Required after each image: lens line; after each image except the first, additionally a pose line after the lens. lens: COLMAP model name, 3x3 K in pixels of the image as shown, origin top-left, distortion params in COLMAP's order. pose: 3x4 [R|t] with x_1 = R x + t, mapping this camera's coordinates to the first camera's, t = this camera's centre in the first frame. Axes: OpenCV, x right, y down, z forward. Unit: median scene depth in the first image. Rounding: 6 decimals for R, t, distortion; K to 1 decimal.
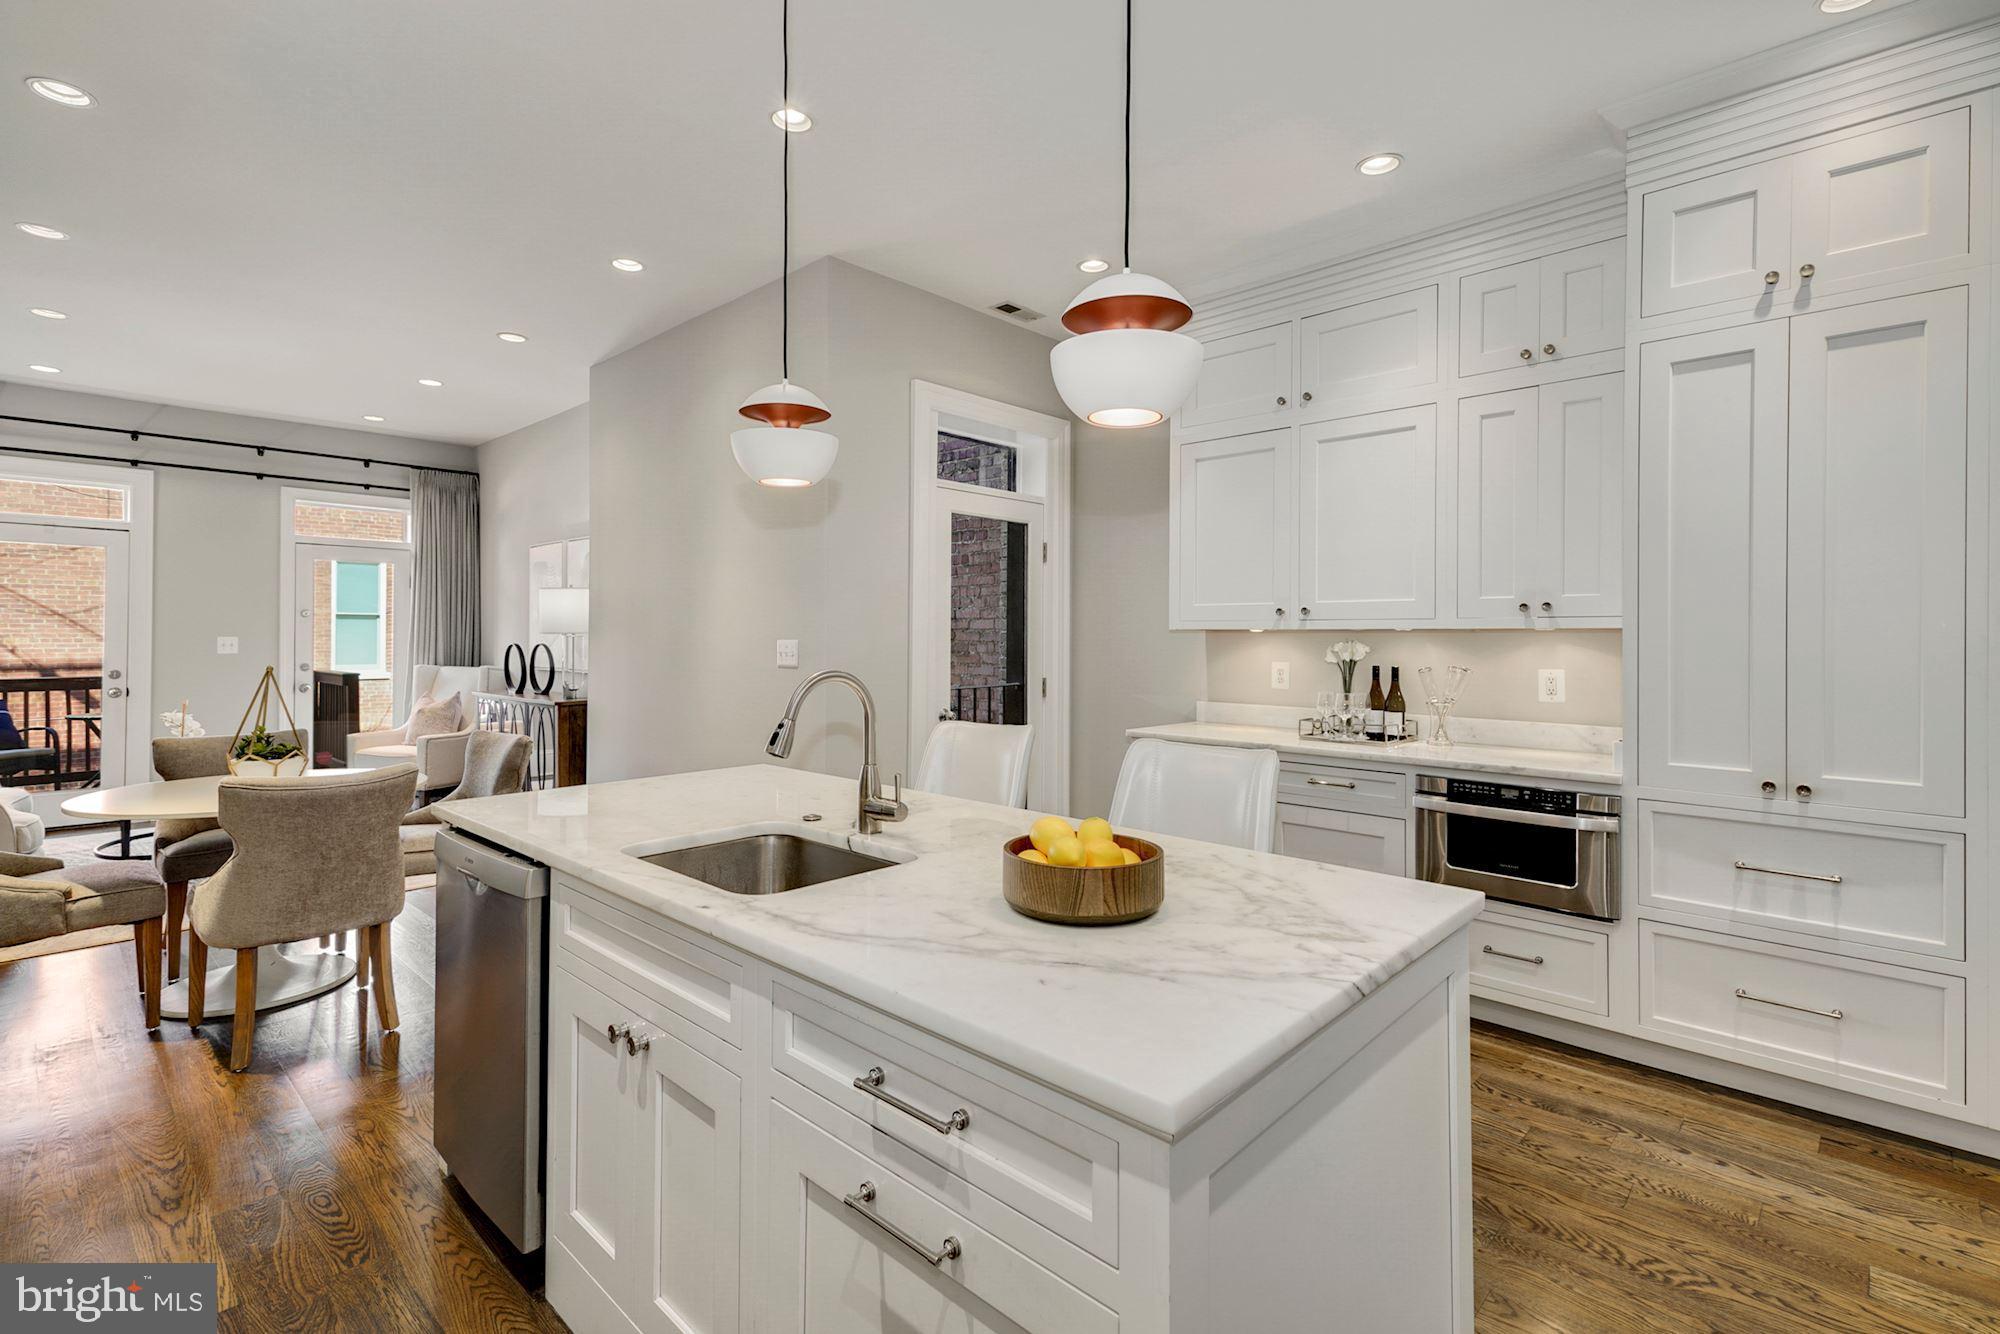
lens RADIAL K [[907.6, 0, 1008.6], [0, 907.6, 631.3], [0, 0, 1]] dist [0.000677, 0.000270]
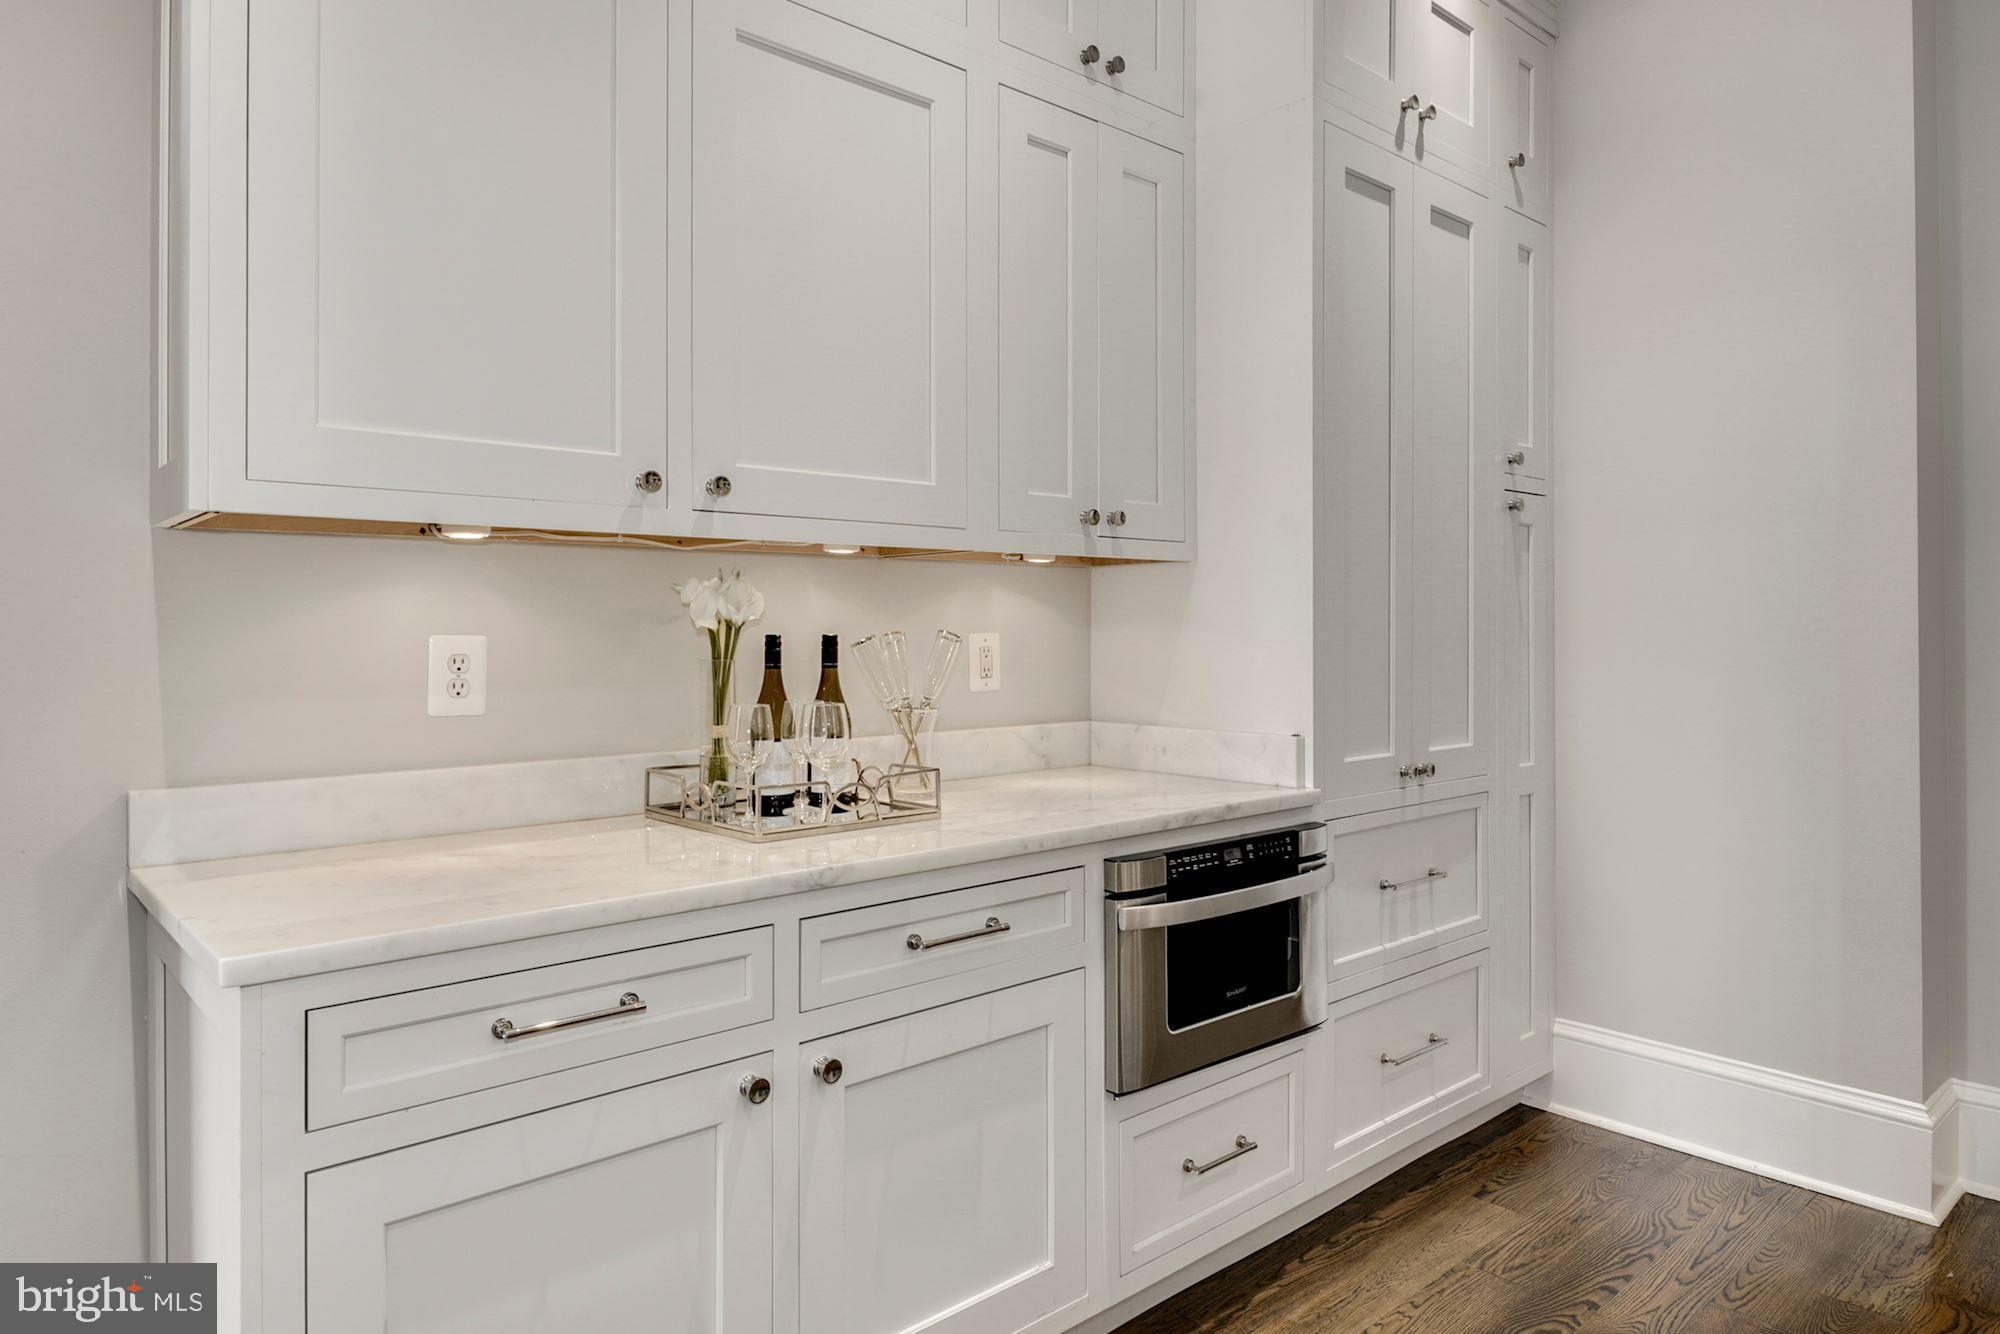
lens RADIAL K [[1202.7, 0, 1000.1], [0, 1202.7, 618.5], [0, 0, 1]] dist [0.003323, -0.011756]
pose [[0.101544, 0.002305, 0.994828, -0.163386], [-0.004218, 0.999989, -0.001887, 0.038386], [-0.994822, -0.004005, 0.101552, 1.025404]]
